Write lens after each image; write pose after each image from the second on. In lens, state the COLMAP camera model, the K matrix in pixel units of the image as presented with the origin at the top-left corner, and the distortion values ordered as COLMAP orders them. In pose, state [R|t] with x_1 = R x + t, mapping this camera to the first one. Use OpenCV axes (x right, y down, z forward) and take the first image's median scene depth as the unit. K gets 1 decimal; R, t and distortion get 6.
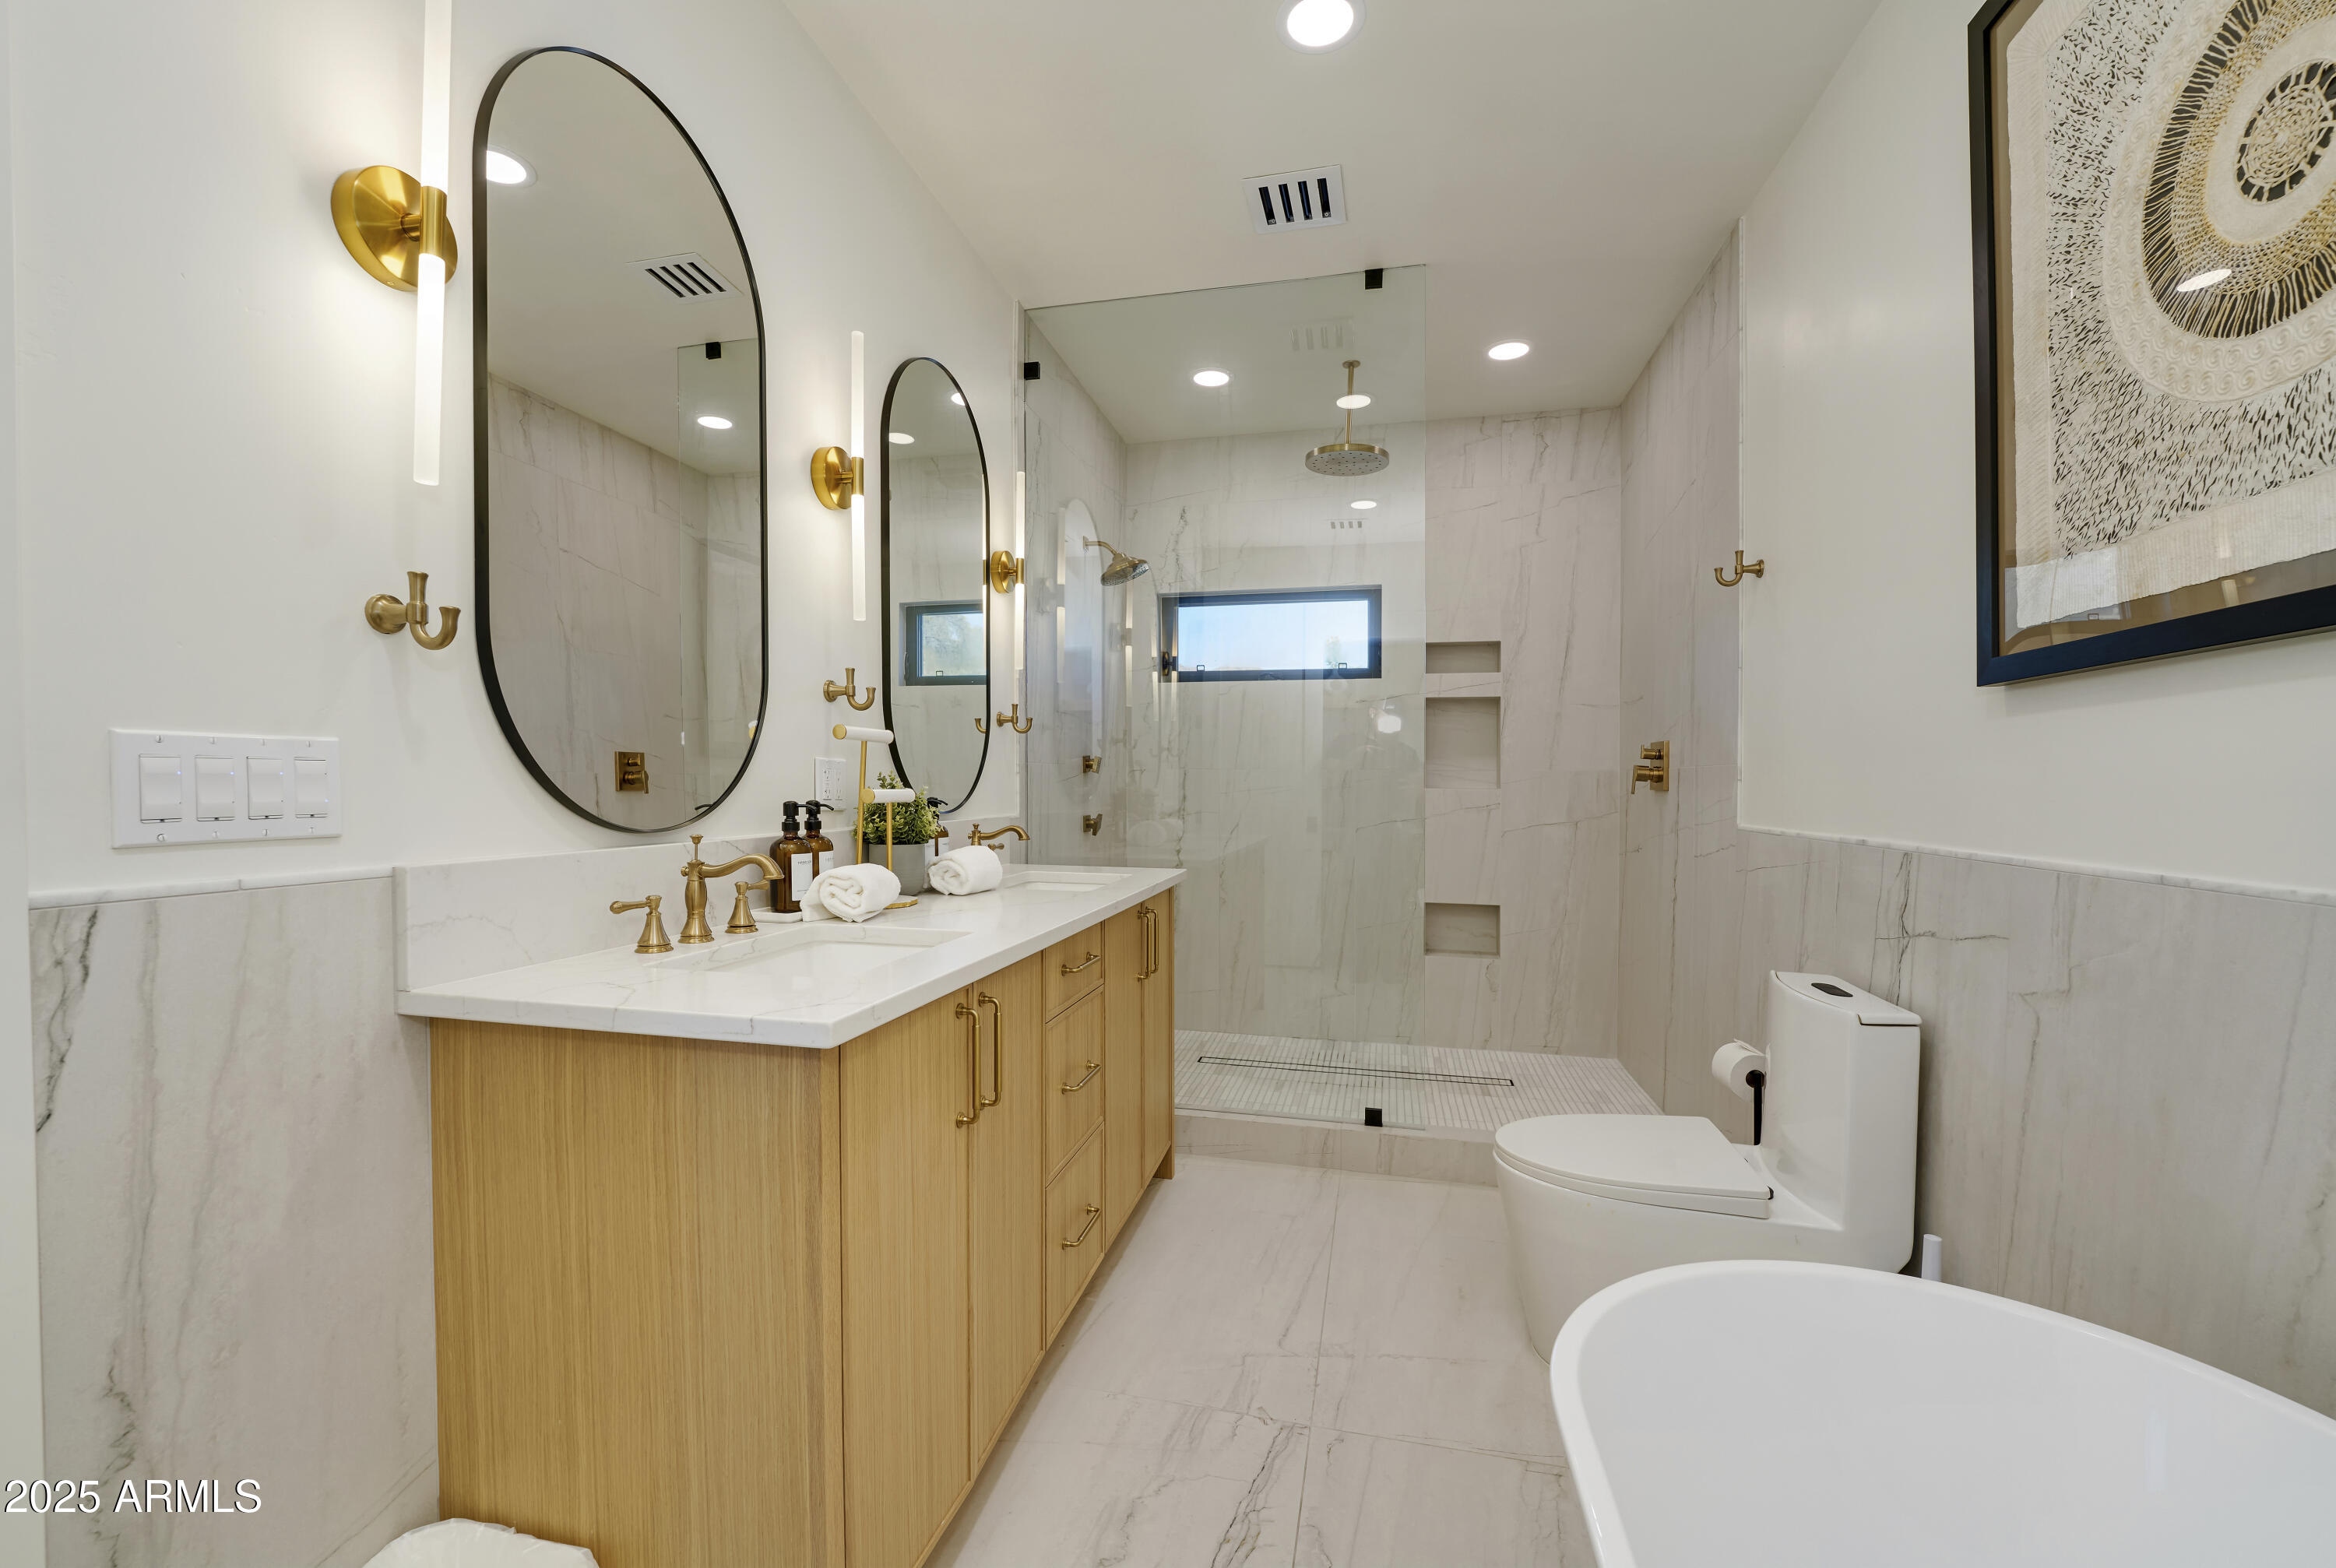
lens RADIAL K [[964.6, 0, 1157.6], [0, 964.6, 795.7], [0, 0, 1]] dist [-0.013150, 0.001939]
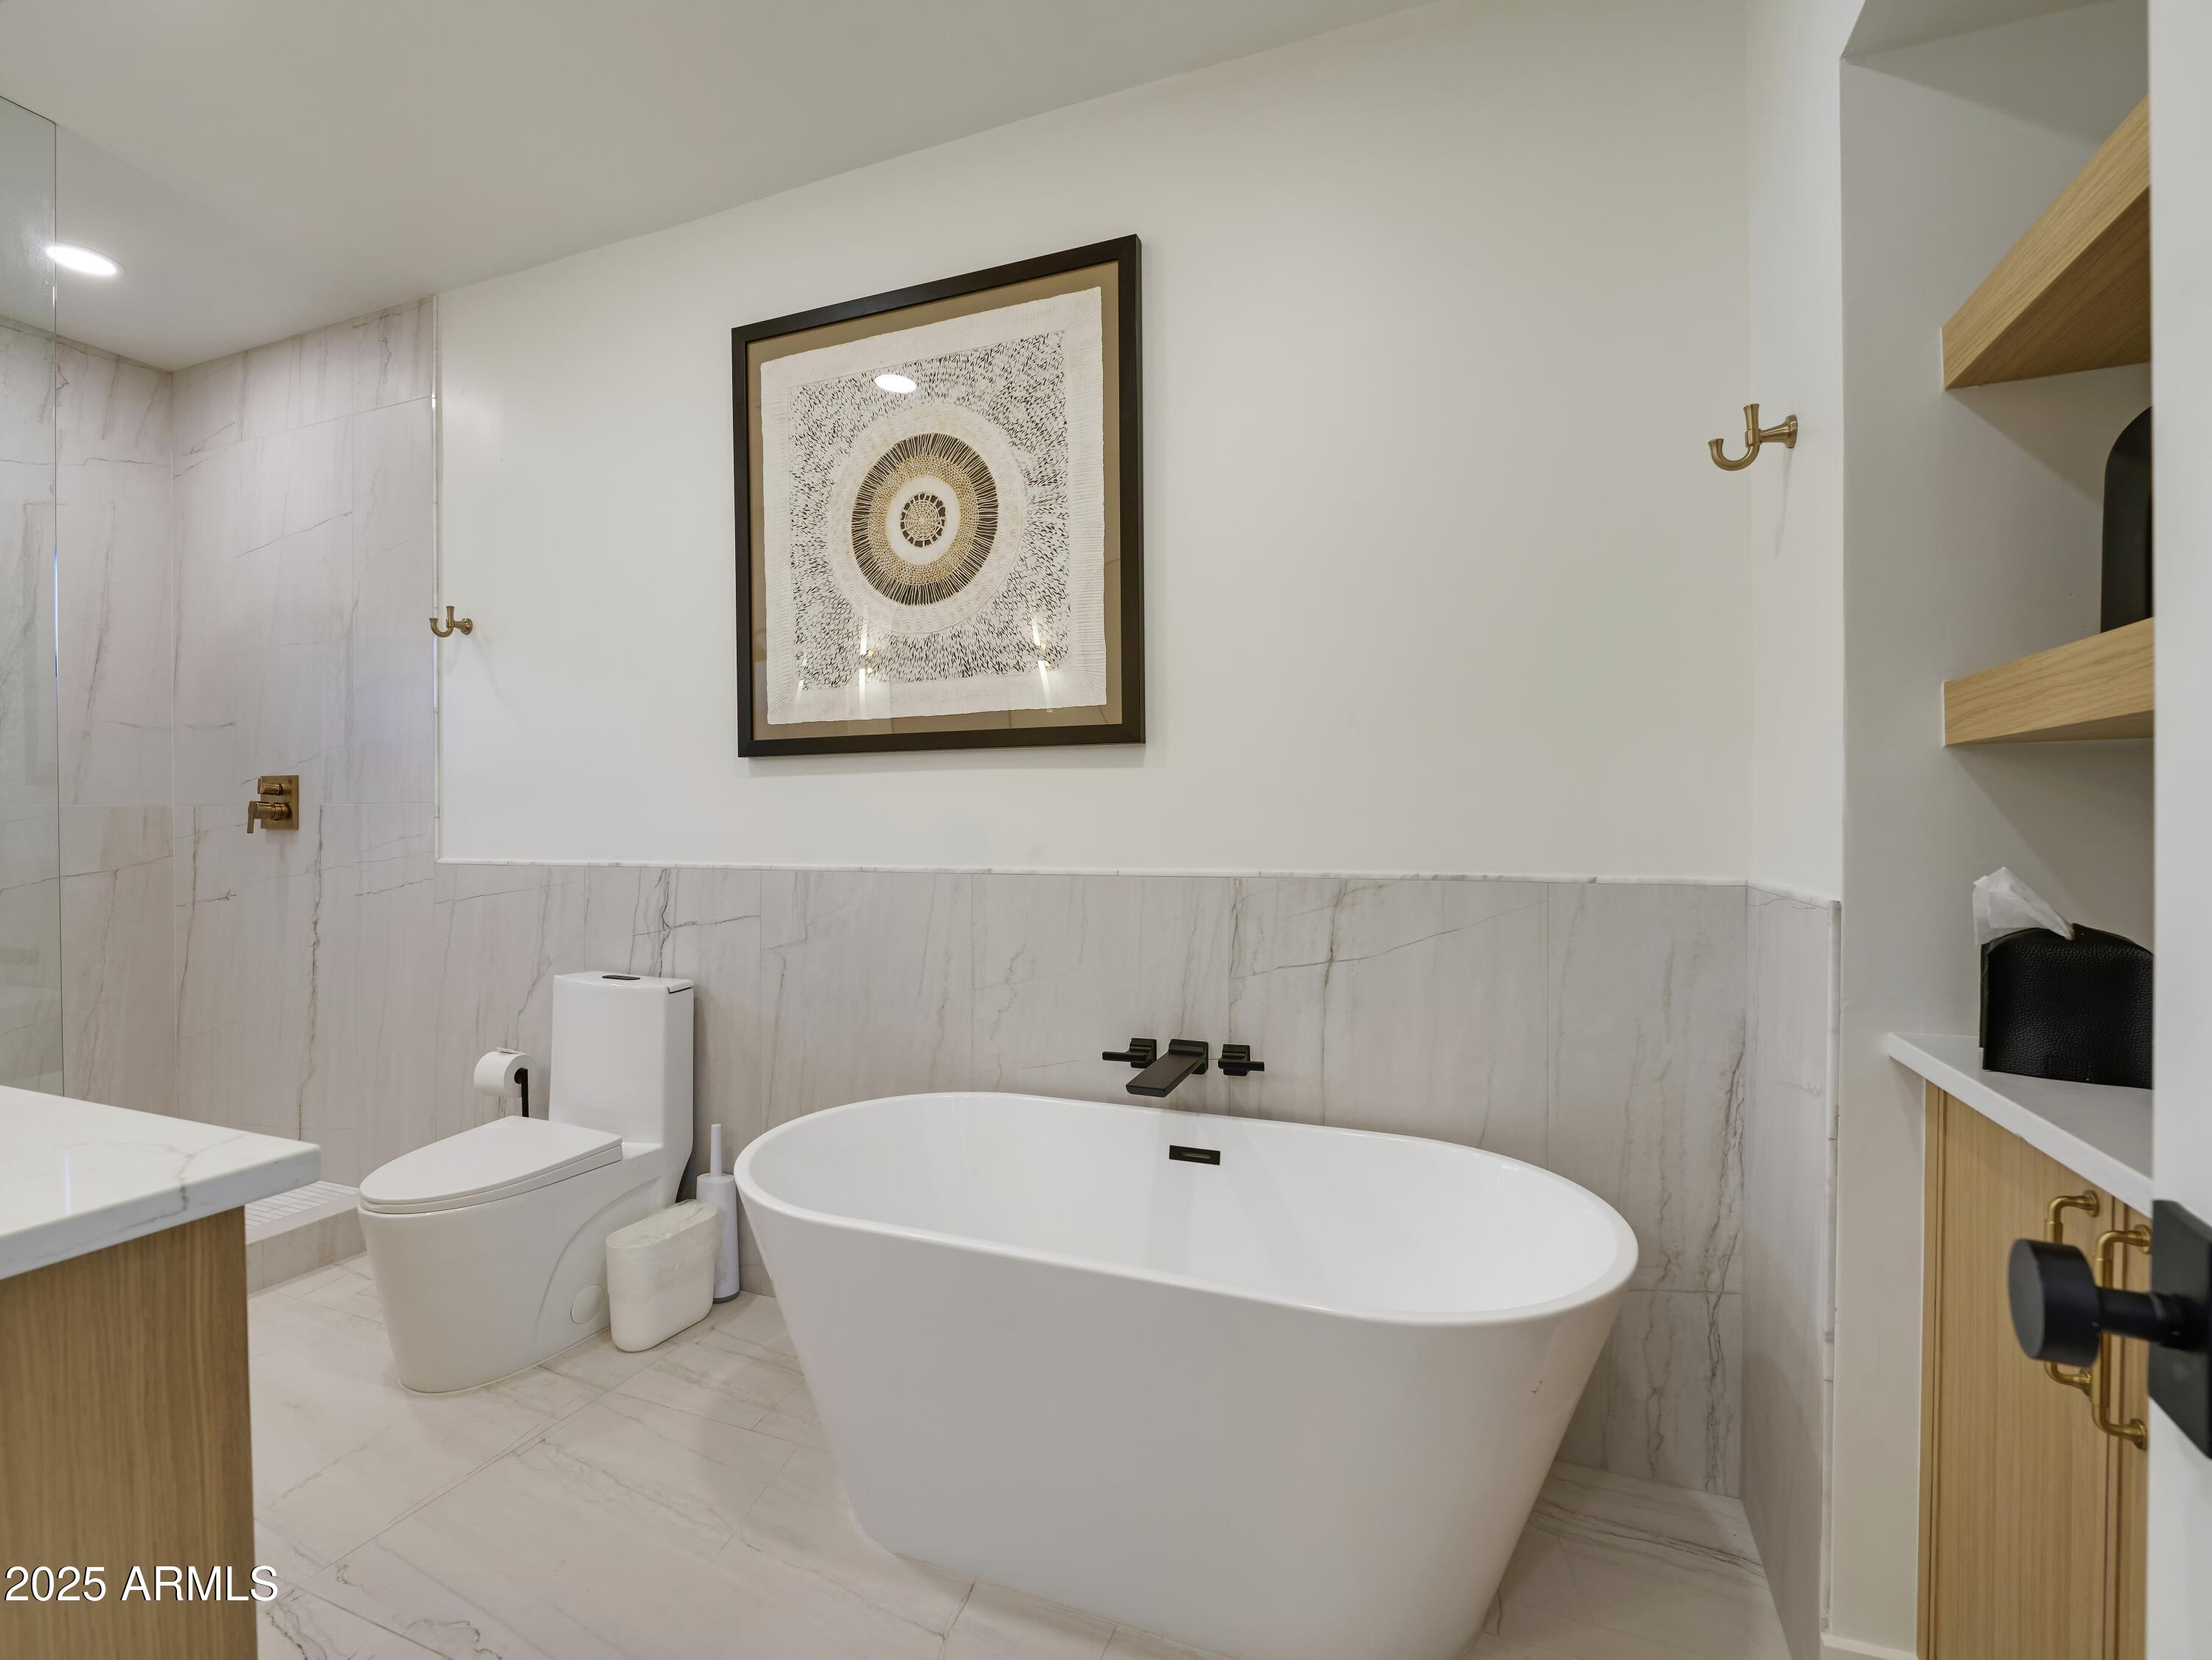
lens RADIAL K [[1027.0, 0, 1099.0], [0, 1027.0, 822.9], [0, 0, 1]] dist [0.000519, -0.000586]
pose [[0.140538, -0.011750, 0.990006, -0.844612], [0.018931, 0.999779, 0.009178, -0.013216], [-0.989894, 0.017452, 0.140729, 0.218108]]
